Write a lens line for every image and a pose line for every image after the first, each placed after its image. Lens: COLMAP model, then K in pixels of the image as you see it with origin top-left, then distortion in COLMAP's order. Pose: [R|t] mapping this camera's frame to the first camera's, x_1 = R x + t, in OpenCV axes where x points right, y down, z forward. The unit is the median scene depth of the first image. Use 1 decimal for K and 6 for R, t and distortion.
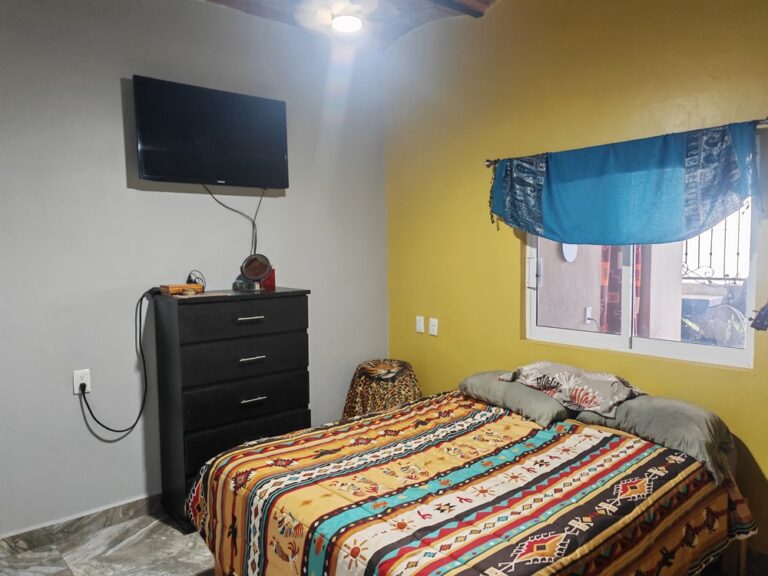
lens RADIAL K [[573.1, 0, 384.0], [0, 573.1, 288.0], [0, 0, 1]] dist [0.014413, -0.000967]
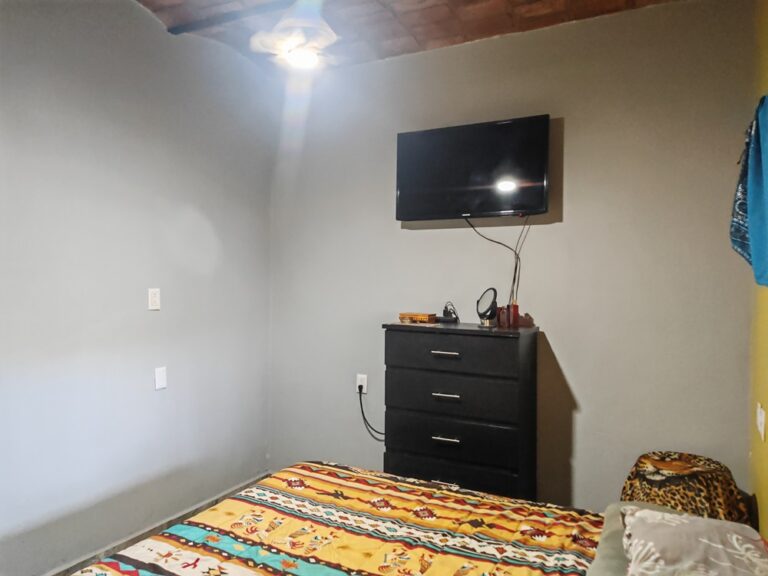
lens RADIAL K [[573.1, 0, 384.0], [0, 573.1, 288.0], [0, 0, 1]] dist [0.014413, -0.000967]
pose [[0.383937, 0.035224, -0.922687, 0.721443], [-0.091000, 0.995851, 0.000151, -0.056321], [0.918864, 0.083907, 0.385549, 0.613803]]
